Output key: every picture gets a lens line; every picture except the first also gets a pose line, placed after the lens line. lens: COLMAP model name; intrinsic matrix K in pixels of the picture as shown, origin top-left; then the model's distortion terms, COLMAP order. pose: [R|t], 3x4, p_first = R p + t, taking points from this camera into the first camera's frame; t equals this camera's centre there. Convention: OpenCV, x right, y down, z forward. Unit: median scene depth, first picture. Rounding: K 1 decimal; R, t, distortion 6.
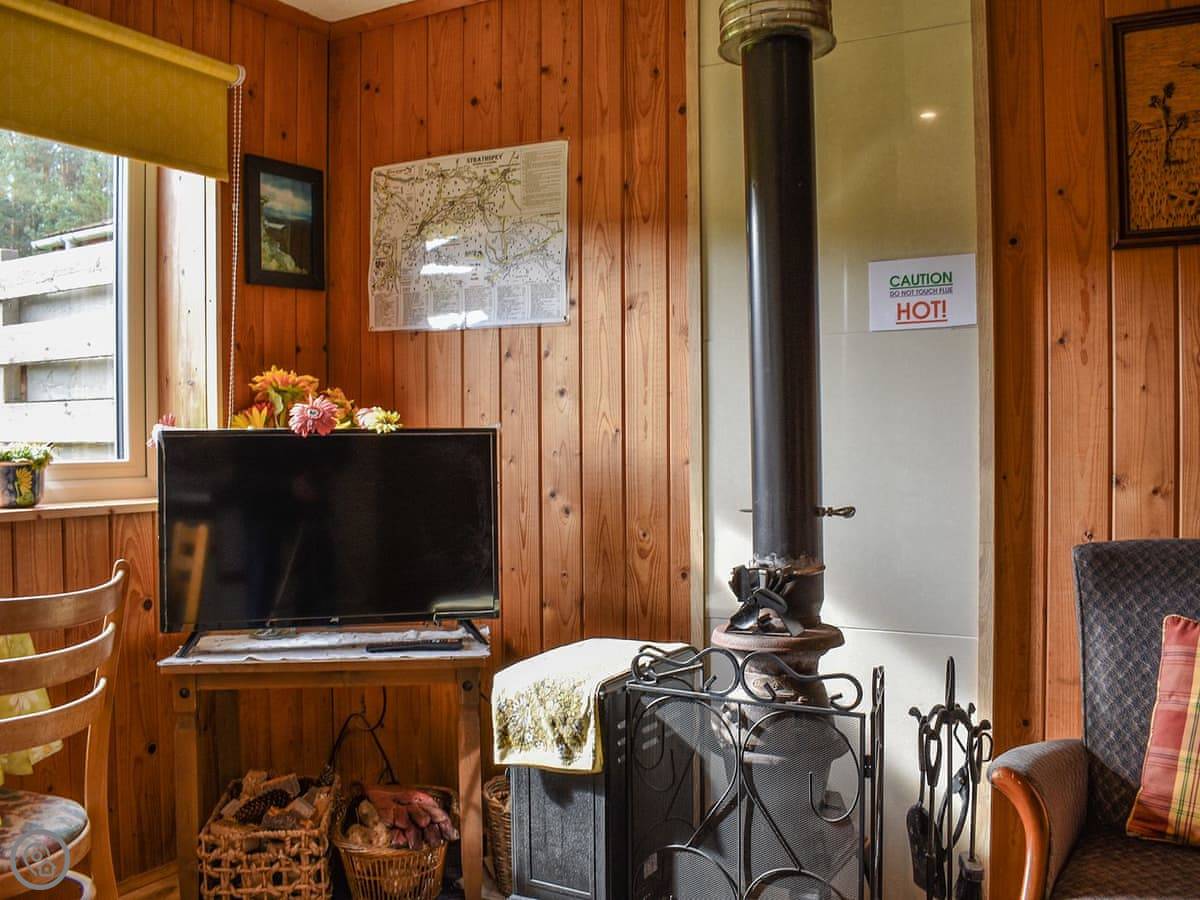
lens RADIAL K [[1067.6, 0, 600.3], [0, 1067.6, 437.0], [0, 0, 1]] dist [-0.089972, 0.002224]
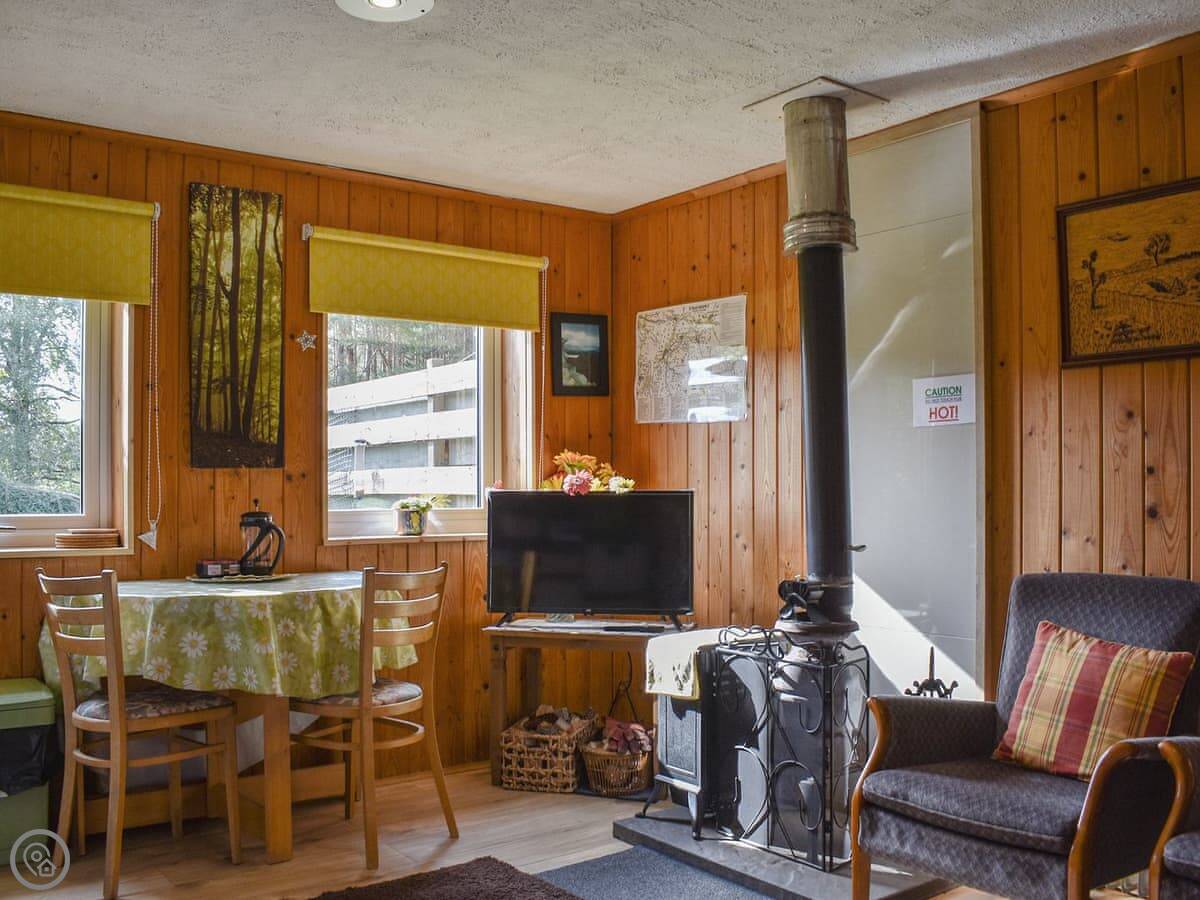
lens RADIAL K [[1049.5, 0, 579.2], [0, 1049.5, 463.5], [0, 0, 1]] dist [-0.090037, -0.002281]
pose [[0.911552, -0.003714, -0.411169, 0.398246], [-0.005722, 0.999748, -0.021716, -0.014608], [0.411146, 0.022148, 0.911301, -0.463554]]
